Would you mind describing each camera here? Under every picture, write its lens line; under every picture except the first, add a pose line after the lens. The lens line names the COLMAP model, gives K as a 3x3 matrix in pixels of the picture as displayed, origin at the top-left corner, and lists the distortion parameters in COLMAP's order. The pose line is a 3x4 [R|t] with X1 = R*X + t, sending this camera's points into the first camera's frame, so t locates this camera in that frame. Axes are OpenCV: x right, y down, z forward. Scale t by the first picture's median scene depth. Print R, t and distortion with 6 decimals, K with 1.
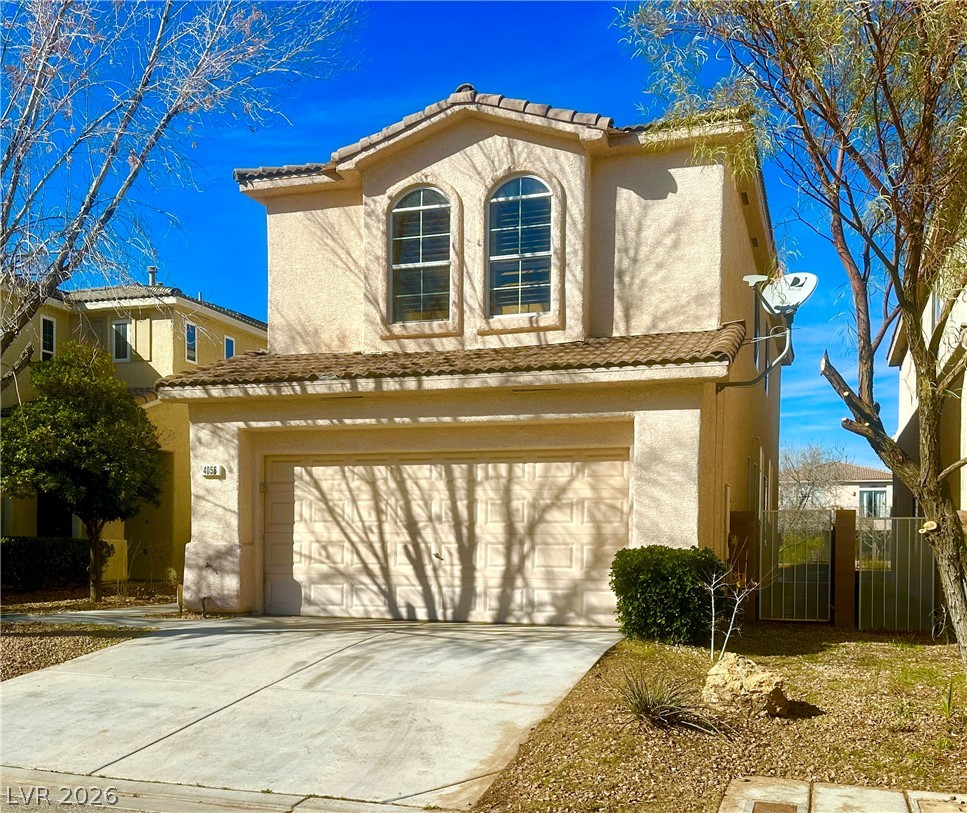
lens RADIAL K [[1084.6, 0, 483.5], [0, 1084.6, 433.8], [0, 0, 1]] dist [0.068222, 0.003865]
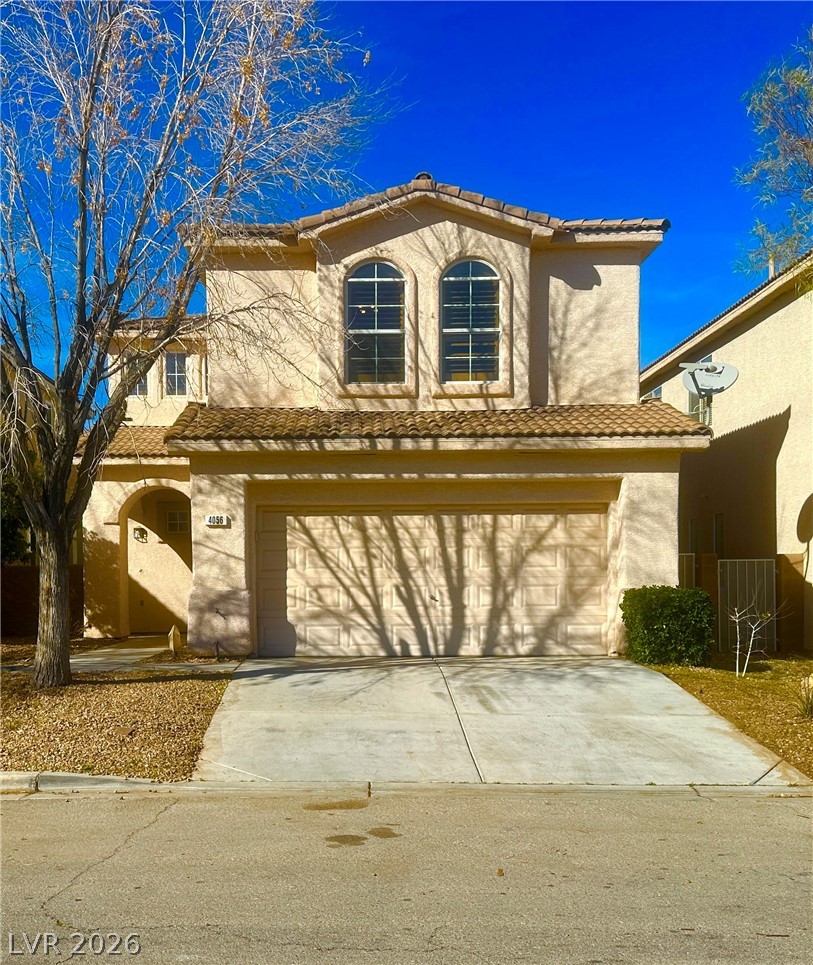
lens RADIAL K [[1082.3, 0, 406.5], [0, 1082.3, 482.5], [0, 0, 1]] dist [0.068222, 0.003865]
pose [[0.939706, 0.010750, 0.341813, -0.430803], [-0.016015, 0.999793, 0.012586, -0.018413], [-0.341607, -0.017301, 0.939684, -0.045967]]
